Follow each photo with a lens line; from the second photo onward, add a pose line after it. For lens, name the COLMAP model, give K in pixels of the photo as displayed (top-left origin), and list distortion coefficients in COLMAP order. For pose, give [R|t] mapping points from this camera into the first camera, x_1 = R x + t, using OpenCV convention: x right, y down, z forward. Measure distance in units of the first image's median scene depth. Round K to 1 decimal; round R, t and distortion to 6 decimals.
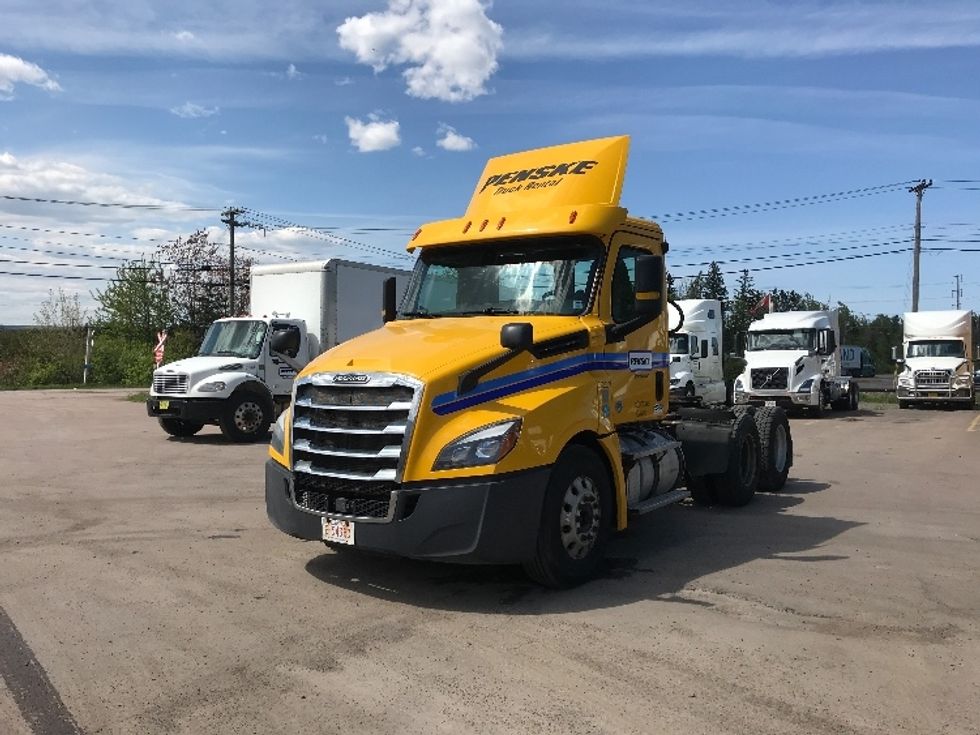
lens RADIAL K [[791.8, 0, 492.2], [0, 791.8, 349.5], [0, 0, 1]] dist [0.036772, -0.007975]
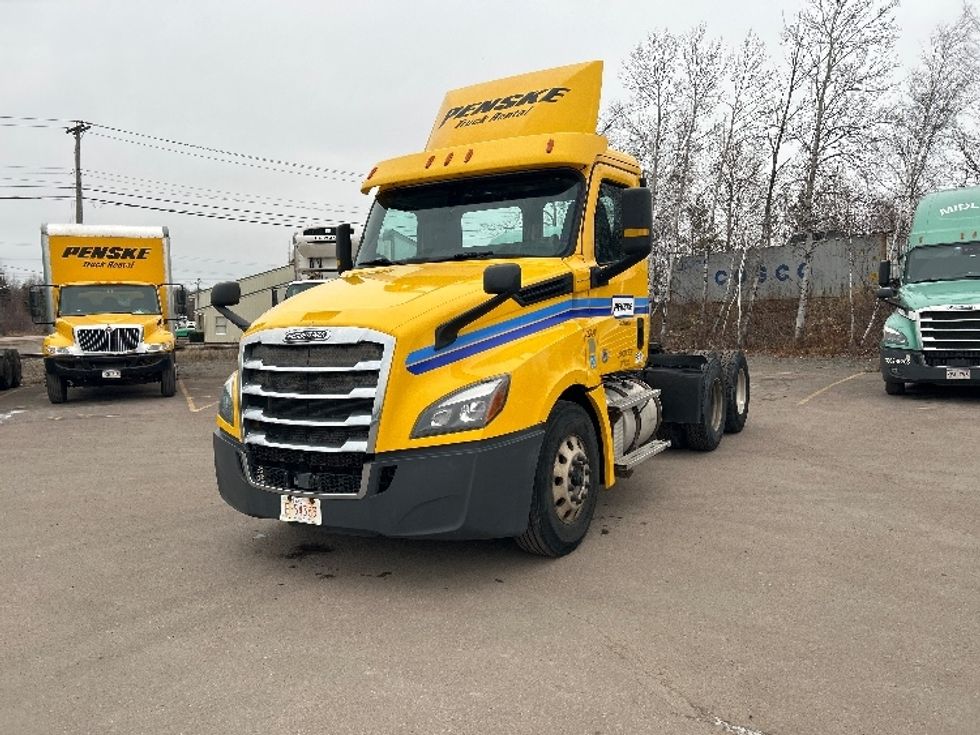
lens RADIAL K [[730.5, 0, 495.8], [0, 730.5, 365.5], [0, 0, 1]] dist [0.033424, -0.008754]
pose [[0.996165, -0.033312, 0.080903, -0.038882], [0.026313, 0.995940, 0.086084, 0.006474], [-0.083443, -0.083625, 0.992998, 0.184732]]
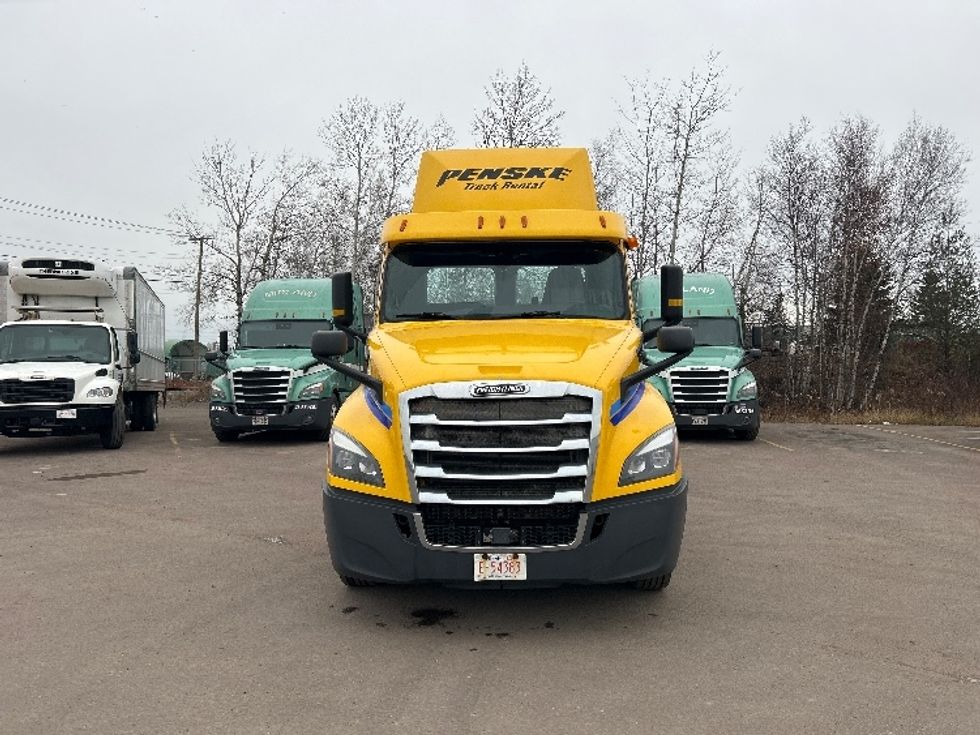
lens RADIAL K [[730.5, 0, 495.8], [0, 730.5, 365.5], [0, 0, 1]] dist [0.033424, -0.008754]
pose [[0.846776, -0.009924, 0.531857, -0.576233], [-0.000353, 0.999815, 0.019218, -0.003536], [-0.531949, -0.016461, 0.846616, 0.317155]]
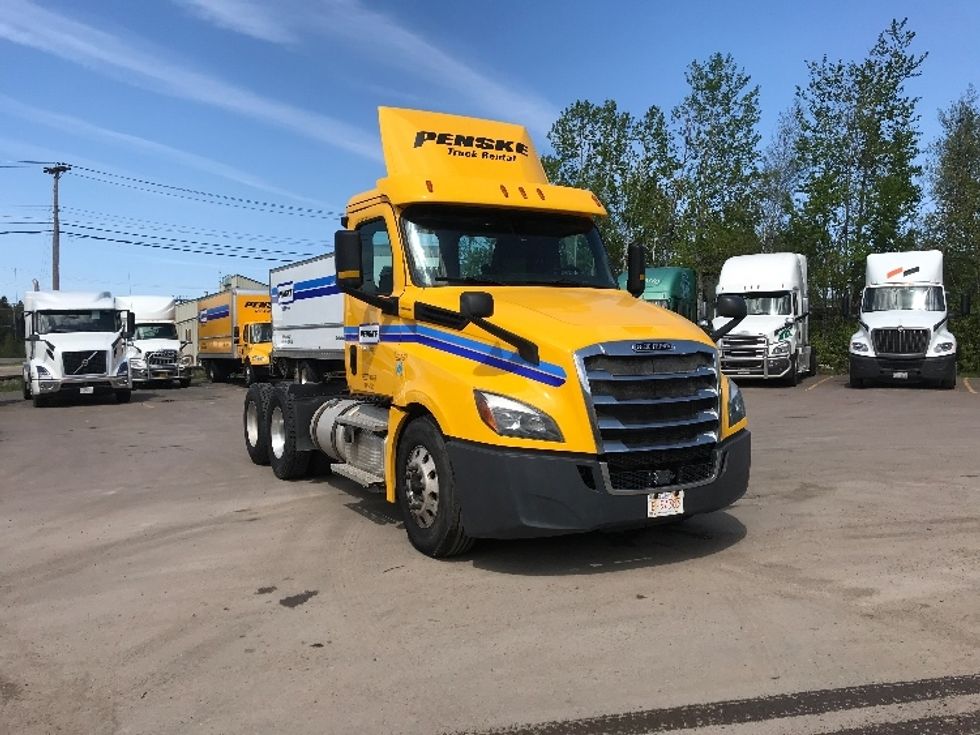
lens RADIAL K [[791.8, 0, 492.2], [0, 791.8, 349.5], [0, 0, 1]] dist [0.036772, -0.007975]
pose [[0.459364, -0.016168, 0.888101, -1.071180], [0.000126, 0.999835, 0.018137, 0.021604], [-0.888248, -0.008220, 0.459290, 0.699349]]
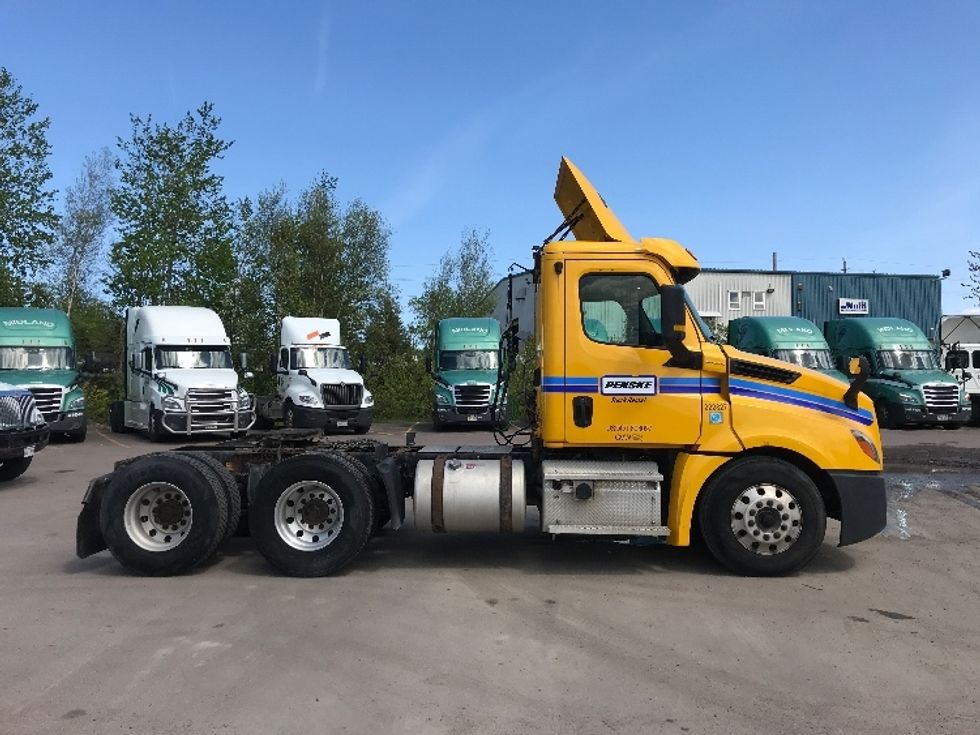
lens RADIAL K [[798.2, 0, 477.3], [0, 798.2, 336.4], [0, 0, 1]] dist [0.015209, -0.002811]
pose [[-0.519632, 0.055807, 0.852566, -1.013442], [-0.009632, 0.997418, -0.071160, 0.034510], [-0.854336, -0.045189, -0.517753, 2.206292]]
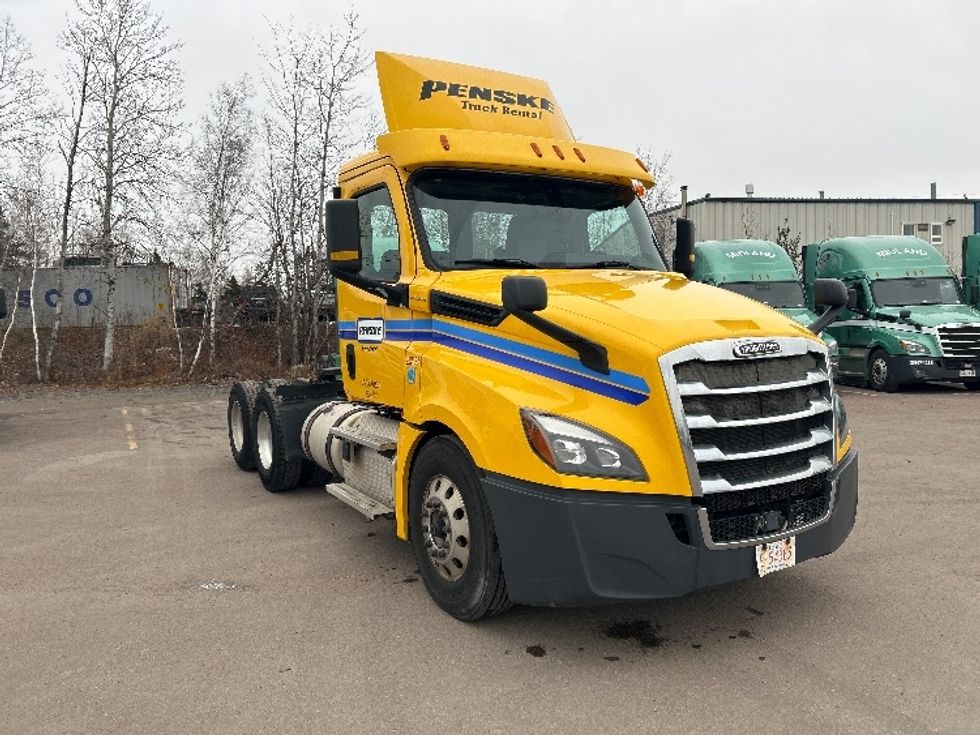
lens RADIAL K [[730.5, 0, 495.8], [0, 730.5, 365.5], [0, 0, 1]] dist [0.033424, -0.008754]
pose [[0.429334, -0.062927, 0.900951, -0.843163], [0.010724, 0.997855, 0.064585, 0.007244], [-0.903082, -0.018067, 0.429088, 0.885909]]
